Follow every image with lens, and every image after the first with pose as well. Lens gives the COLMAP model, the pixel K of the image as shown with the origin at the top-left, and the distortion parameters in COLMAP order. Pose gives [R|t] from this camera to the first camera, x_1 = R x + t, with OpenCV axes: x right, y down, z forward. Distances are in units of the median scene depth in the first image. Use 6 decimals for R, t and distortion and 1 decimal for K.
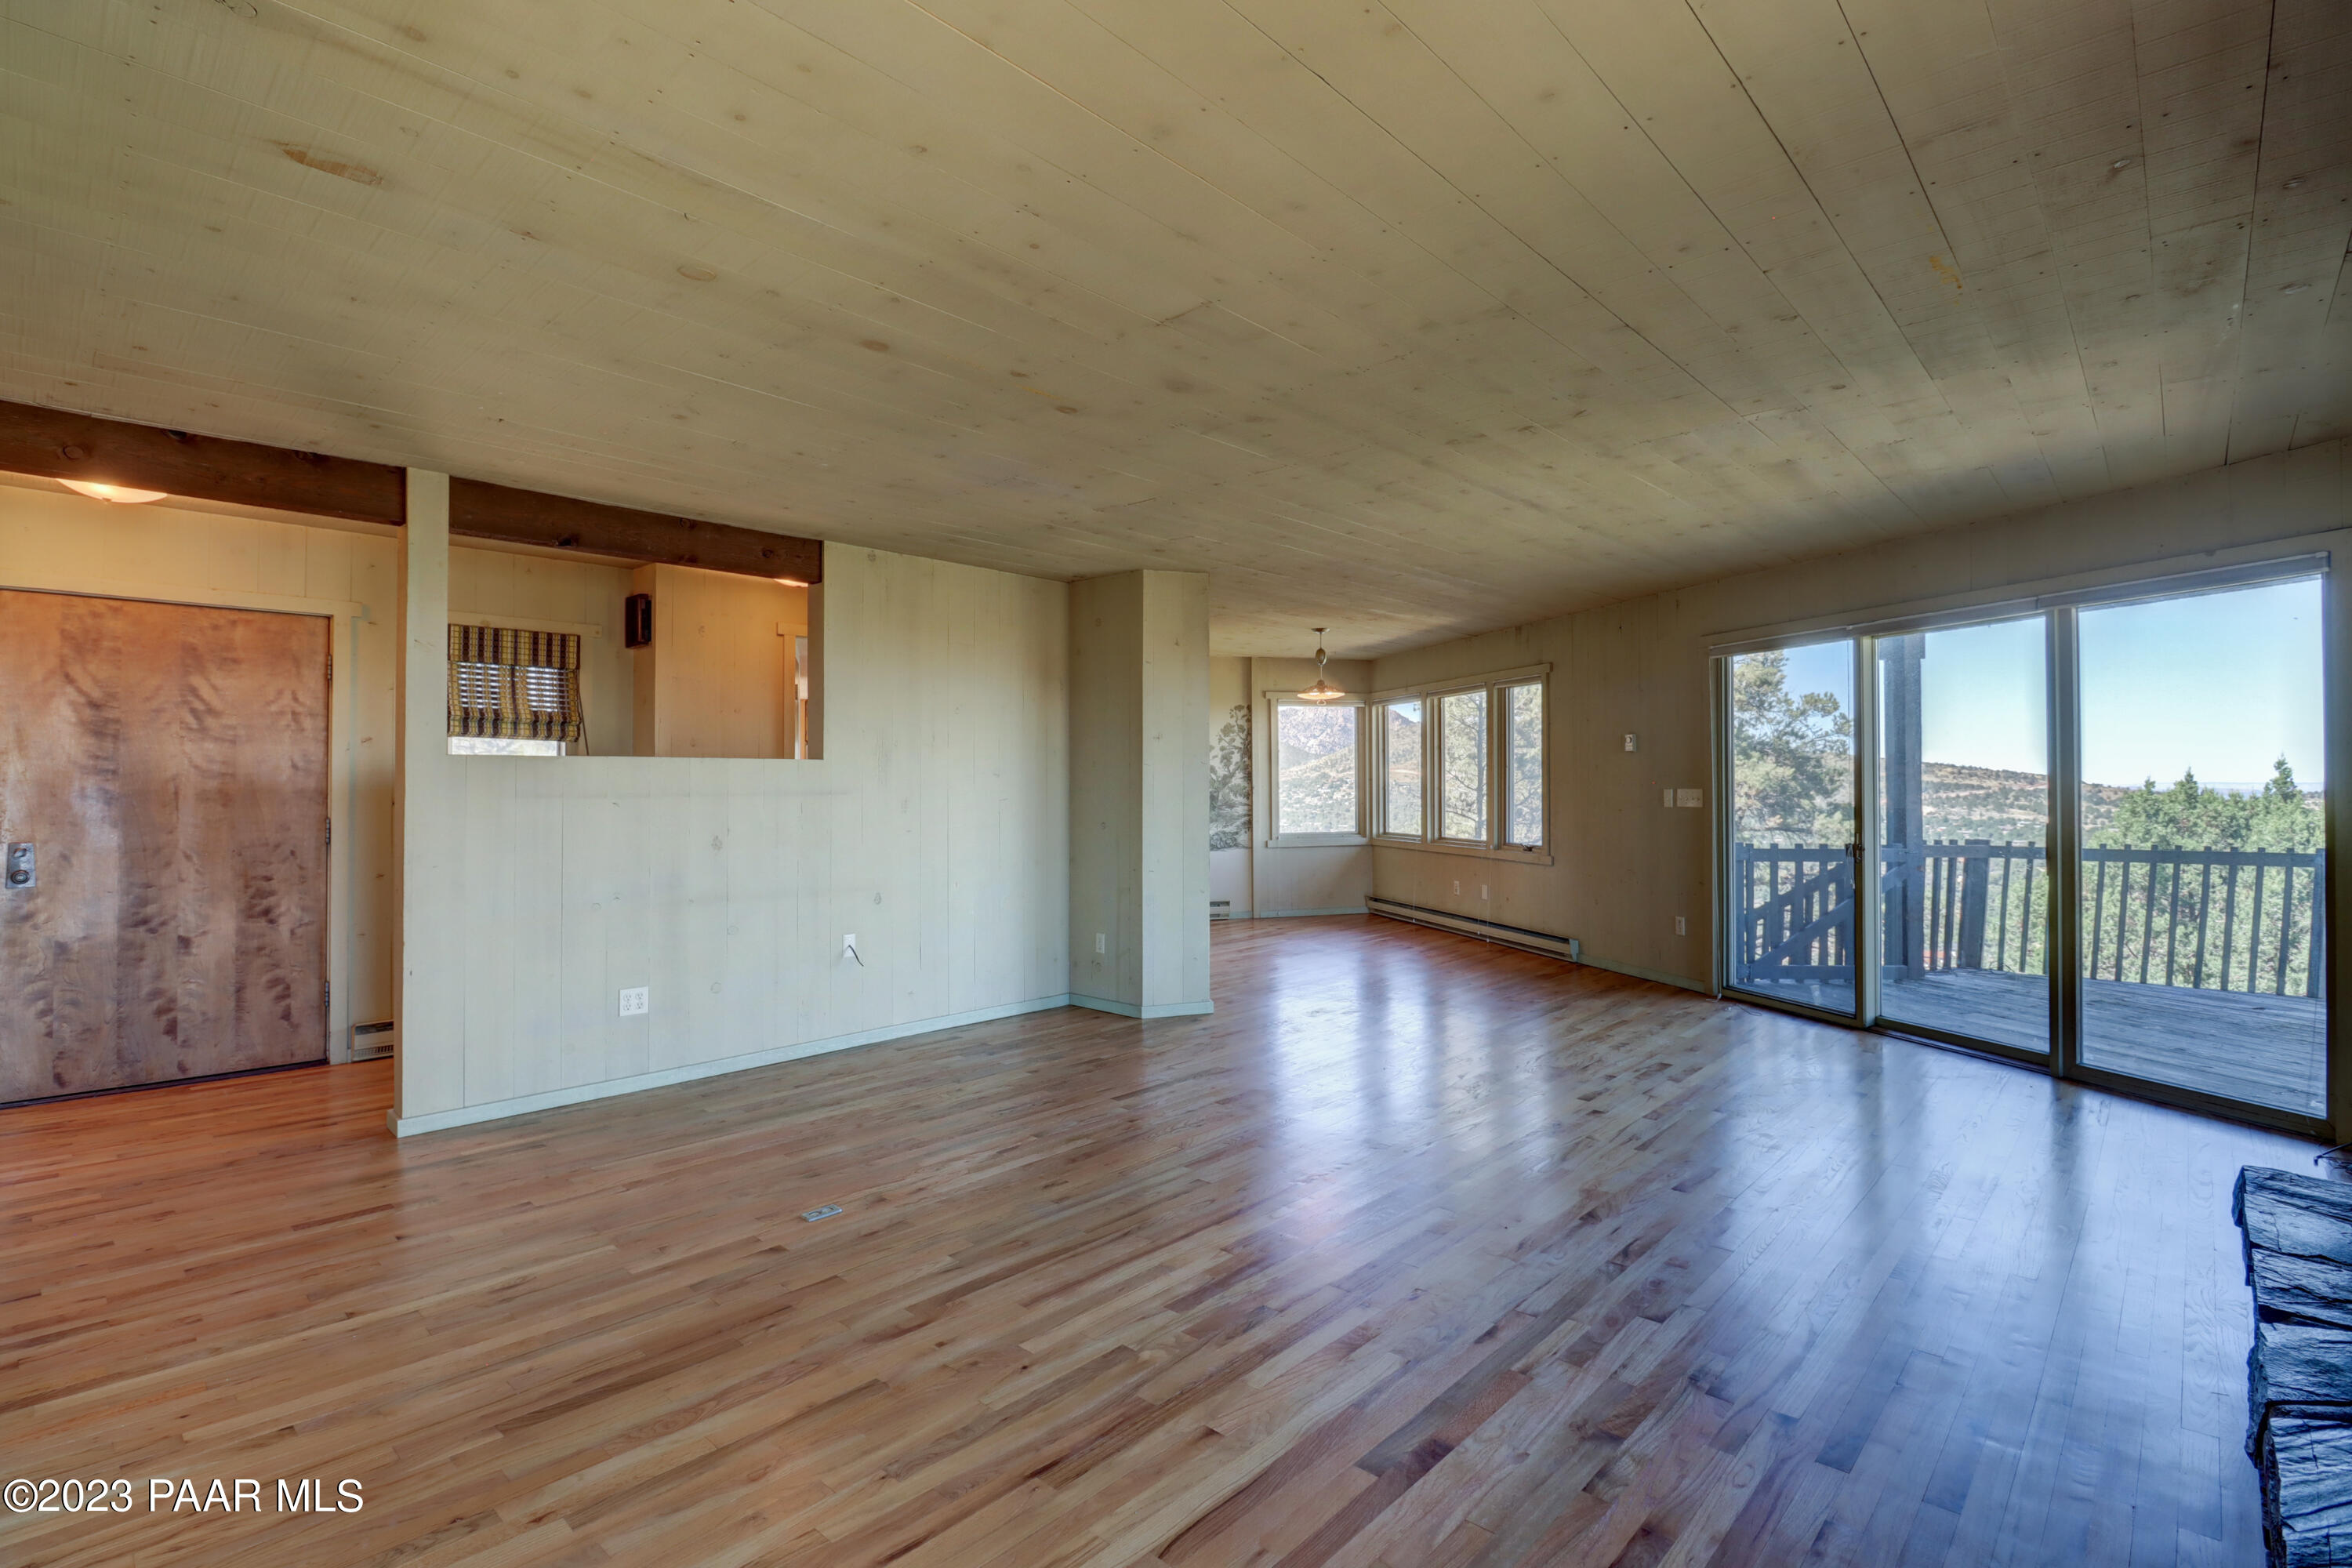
lens RADIAL K [[1088.0, 0, 1172.8], [0, 1088.0, 766.2], [0, 0, 1]] dist [-0.002844, -0.011980]
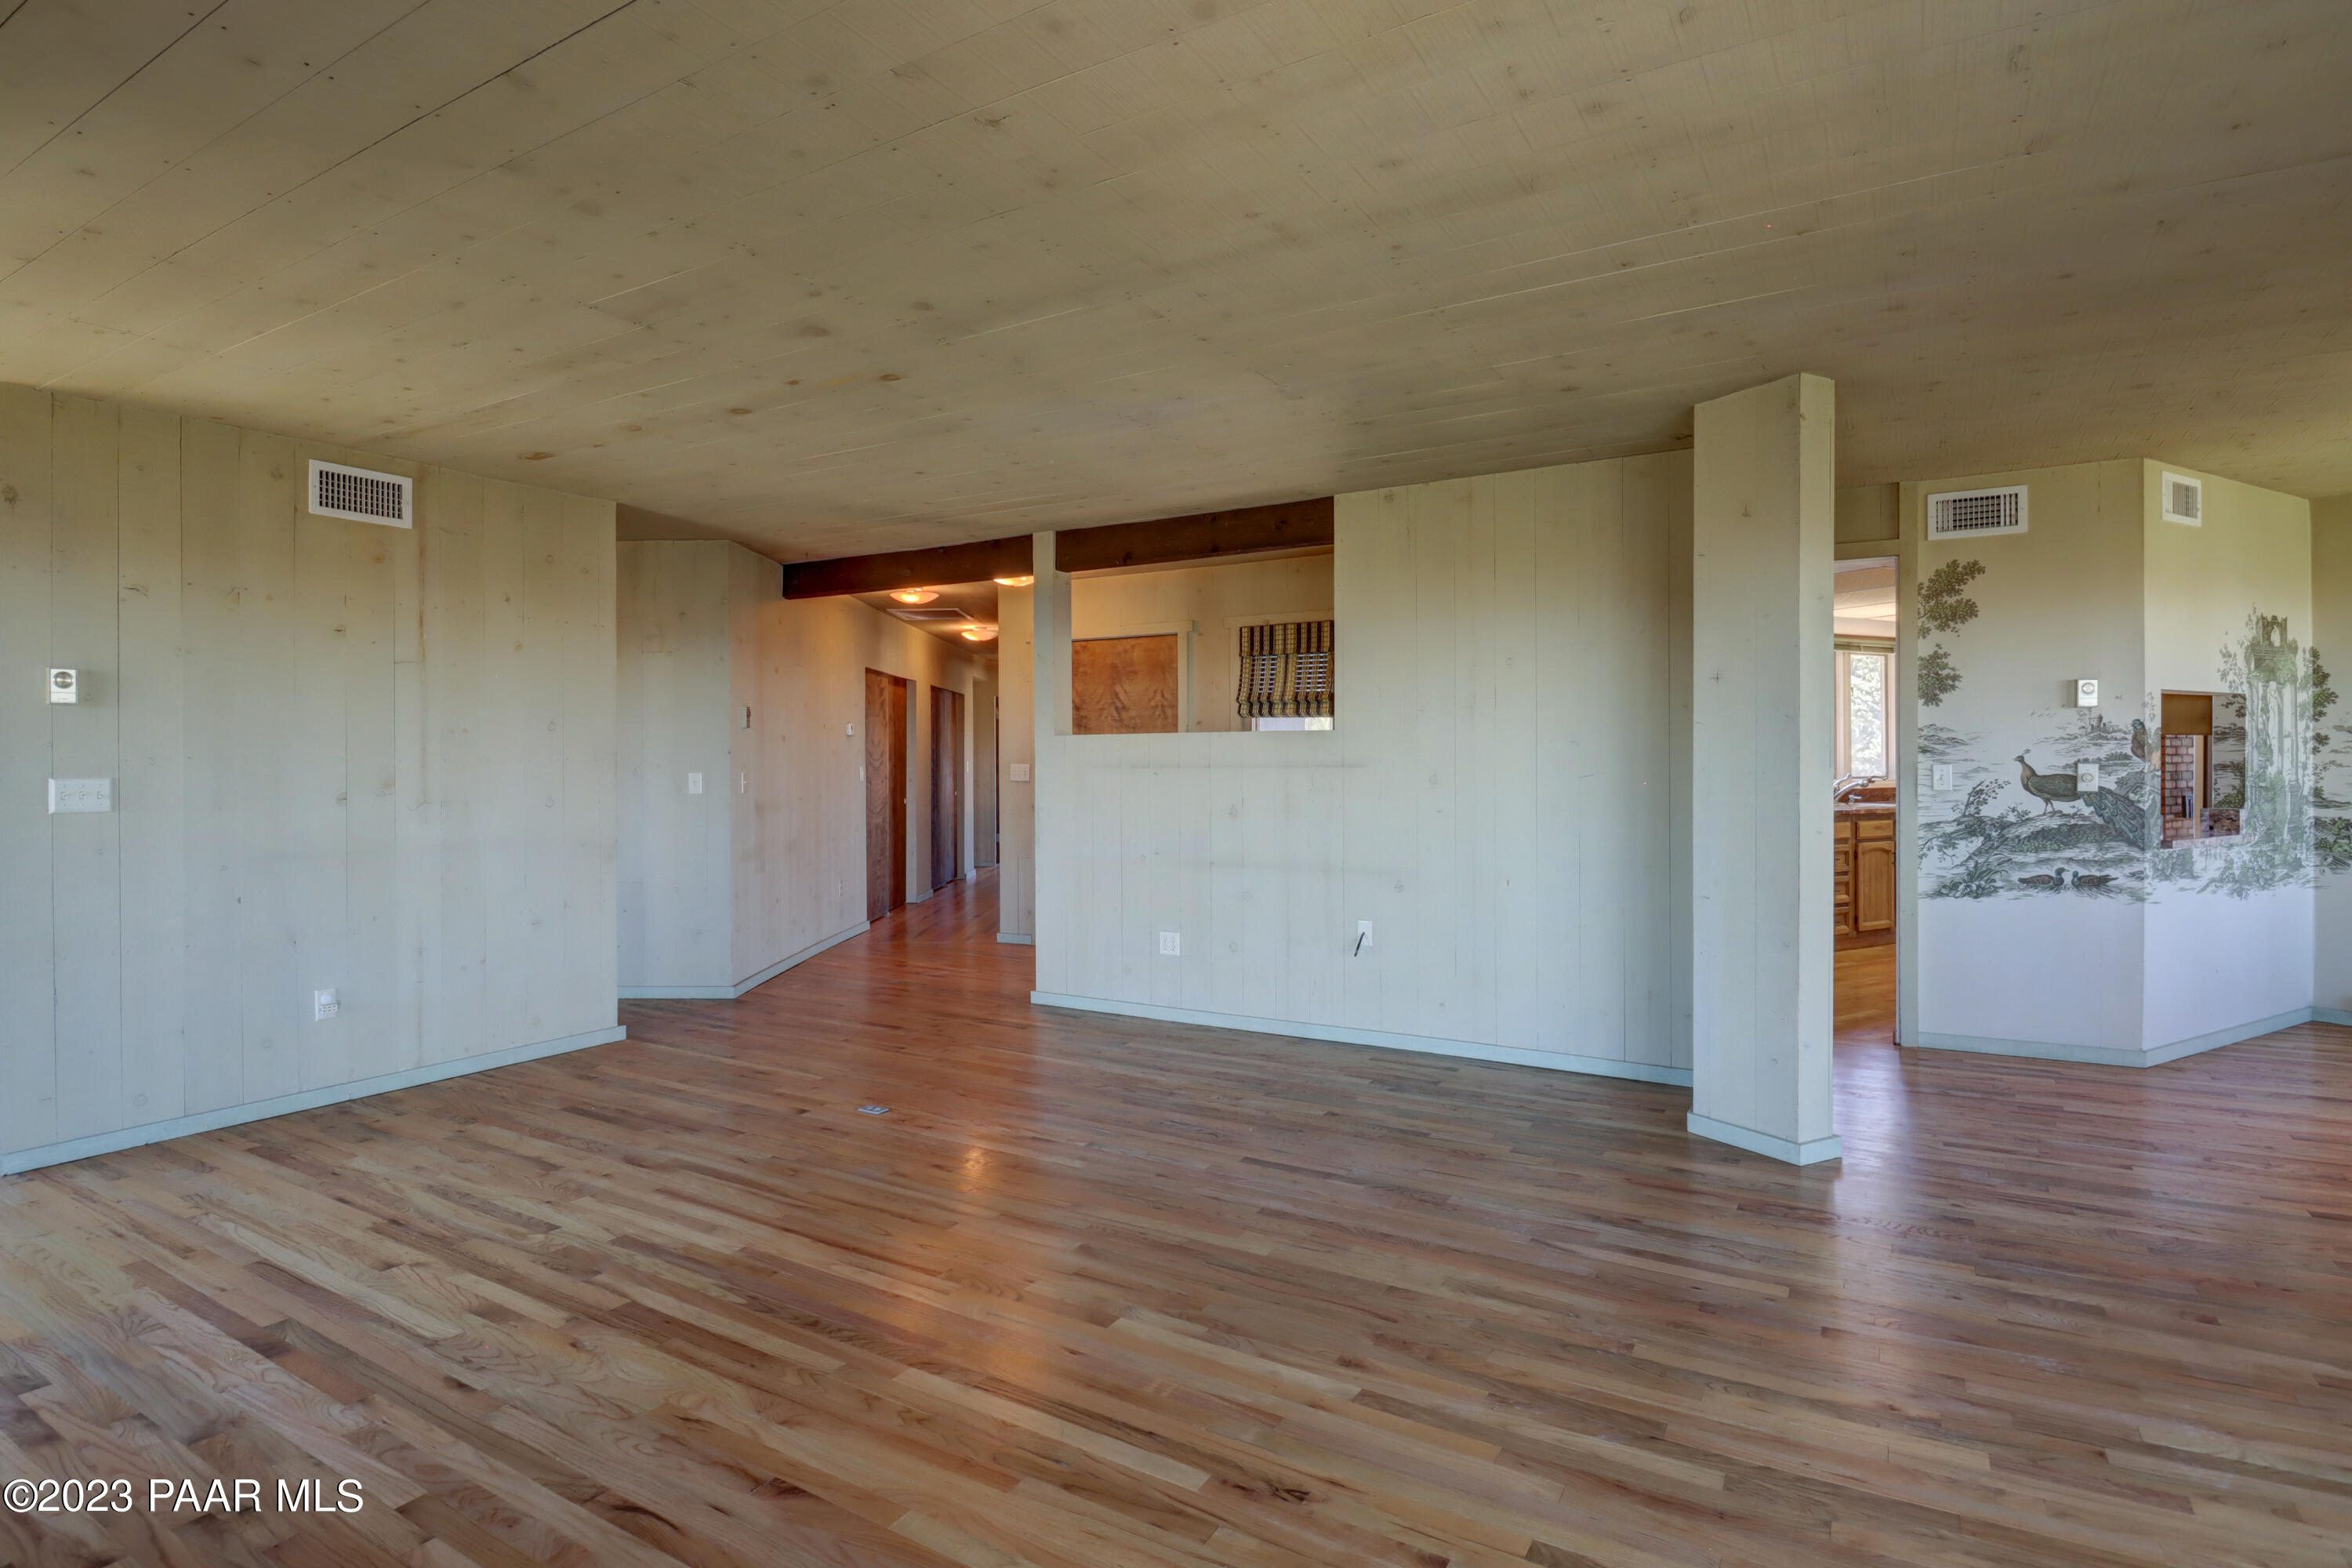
lens RADIAL K [[1166.9, 0, 1182.6], [0, 1166.9, 766.2], [0, 0, 1]] dist [0.003331, -0.012250]
pose [[0.216238, 0.008951, -0.976300, 0.549972], [0.021450, 0.999673, 0.013917, 0.007129], [0.976105, -0.023951, 0.215975, 0.567039]]
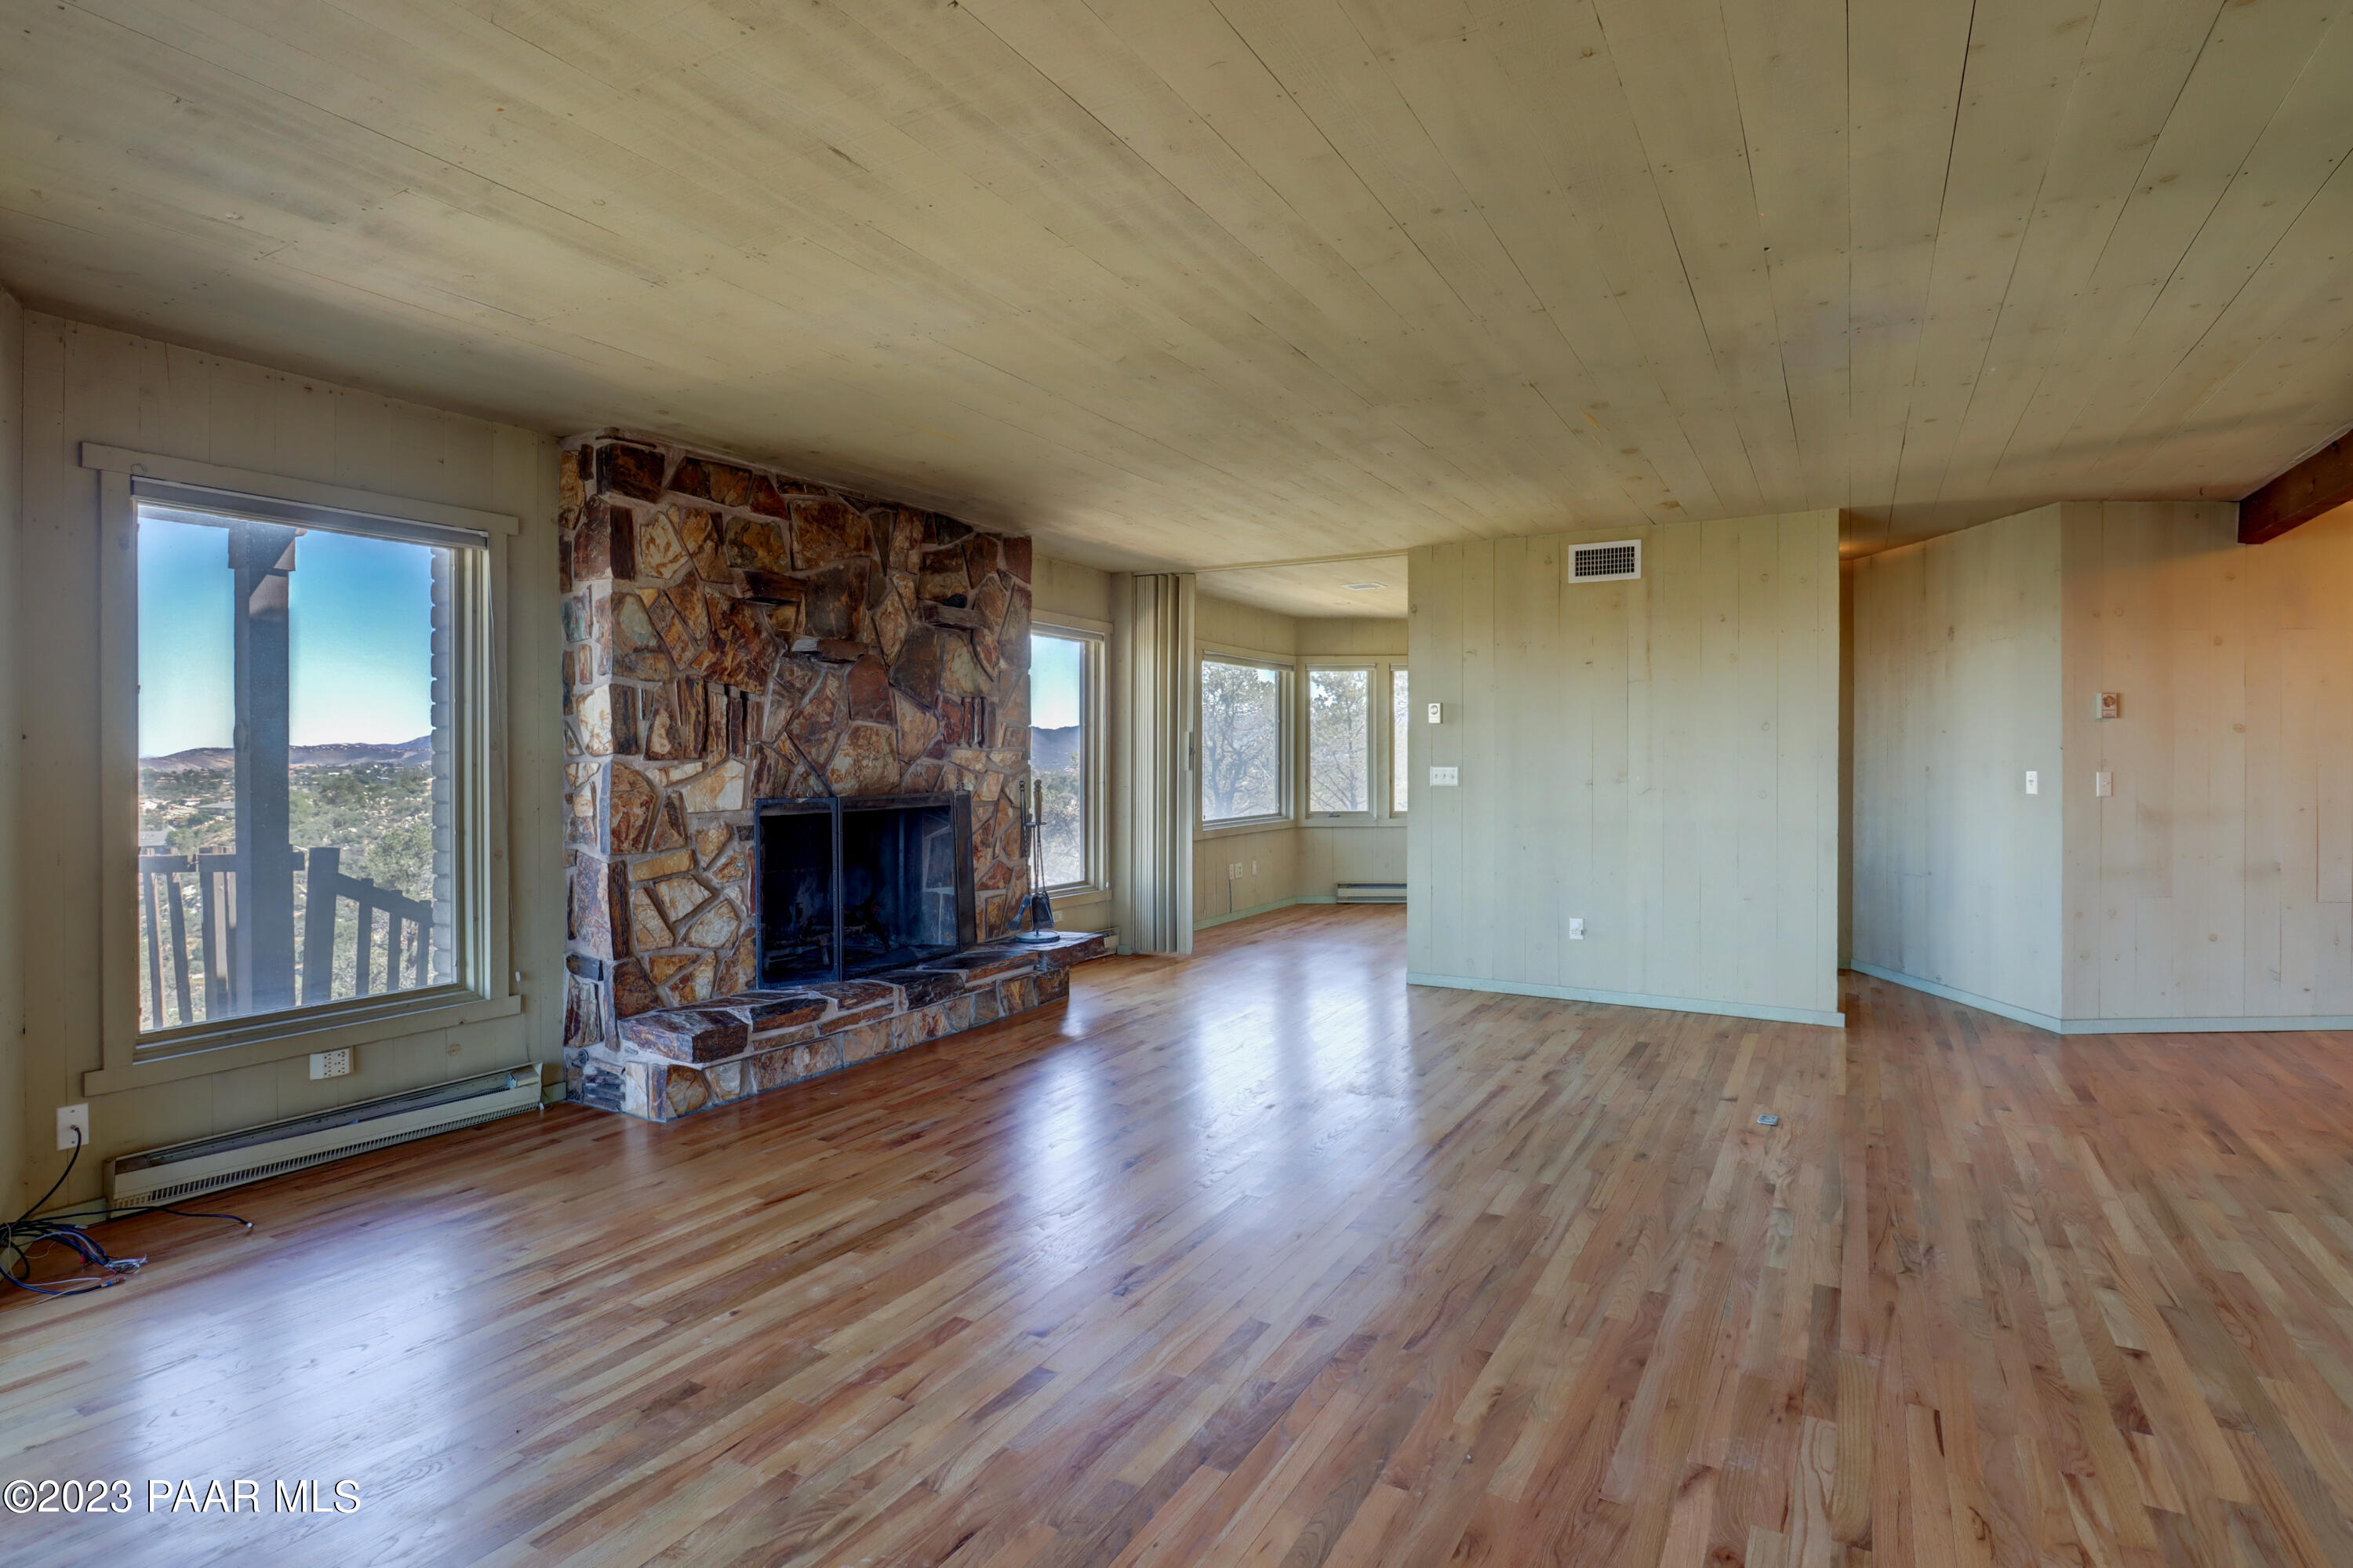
lens RADIAL K [[1192.3, 0, 1169.2], [0, 1192.3, 764.3], [0, 0, 1]] dist [0.003249, -0.012815]
pose [[-0.971346, 0.004967, -0.237618, 0.336767], [0.007528, 0.999923, -0.009874, 0.016707], [0.237550, -0.011379, -0.971309, 1.104885]]
